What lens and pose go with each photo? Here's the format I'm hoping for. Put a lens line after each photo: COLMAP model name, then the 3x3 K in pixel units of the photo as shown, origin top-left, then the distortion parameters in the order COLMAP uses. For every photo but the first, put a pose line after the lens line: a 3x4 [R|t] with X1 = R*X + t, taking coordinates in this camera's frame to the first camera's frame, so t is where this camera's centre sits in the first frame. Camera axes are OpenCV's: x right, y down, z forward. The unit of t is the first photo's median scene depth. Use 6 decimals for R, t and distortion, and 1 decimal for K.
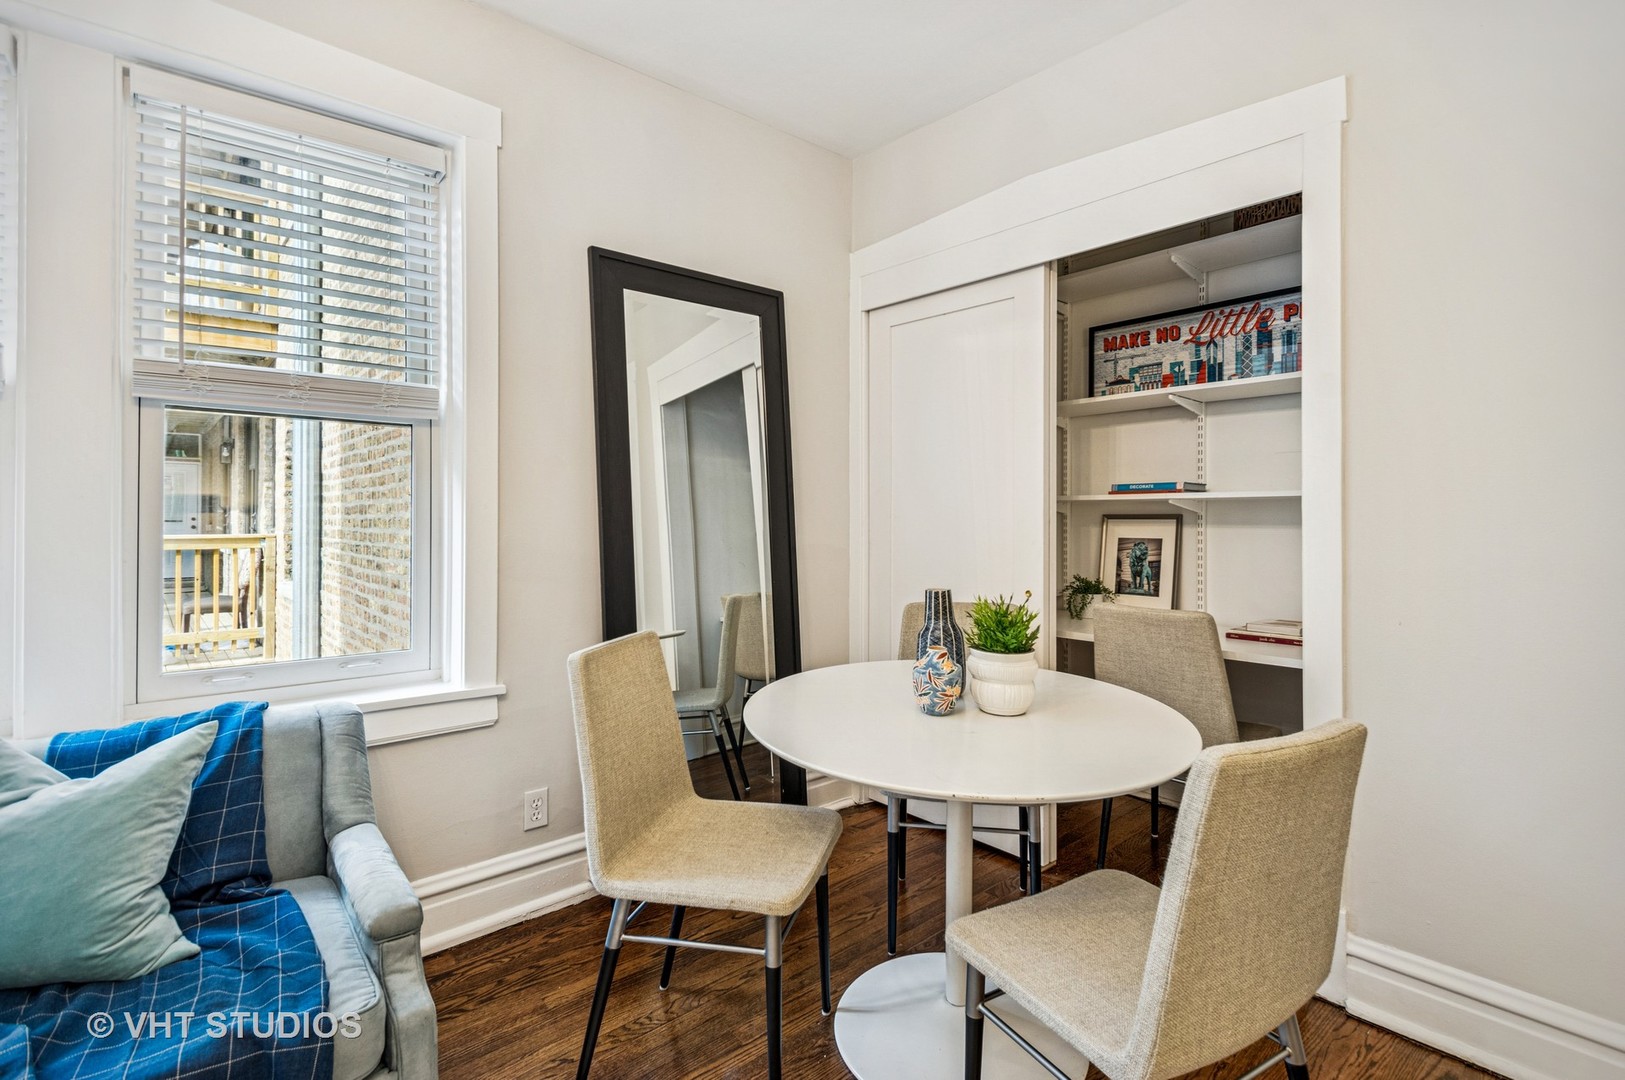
lens RADIAL K [[768.2, 0, 830.5], [0, 768.2, 513.6], [0, 0, 1]] dist [0.014426, -0.005460]
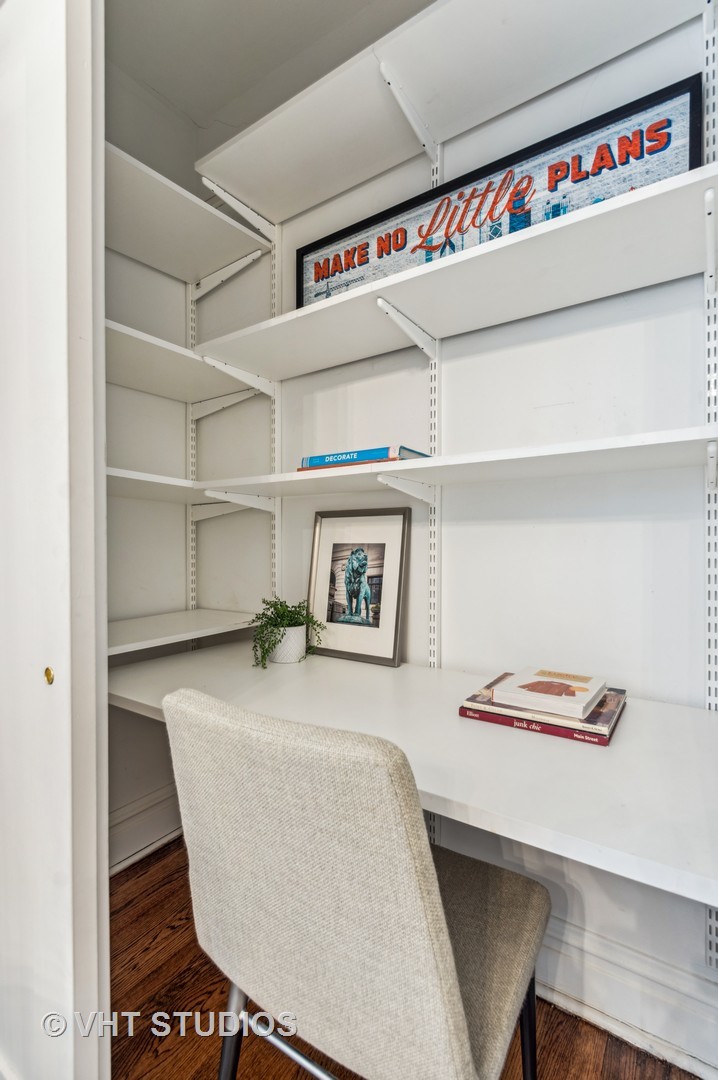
lens RADIAL K [[485.9, 0, 381.0], [0, 485.9, 547.2], [0, 0, 1]] dist [0.013172, -0.004614]
pose [[0.966711, -0.006908, 0.255778, 0.318090], [0.003208, 0.999884, 0.014882, 0.030060], [-0.255851, -0.013567, 0.966621, 0.583822]]
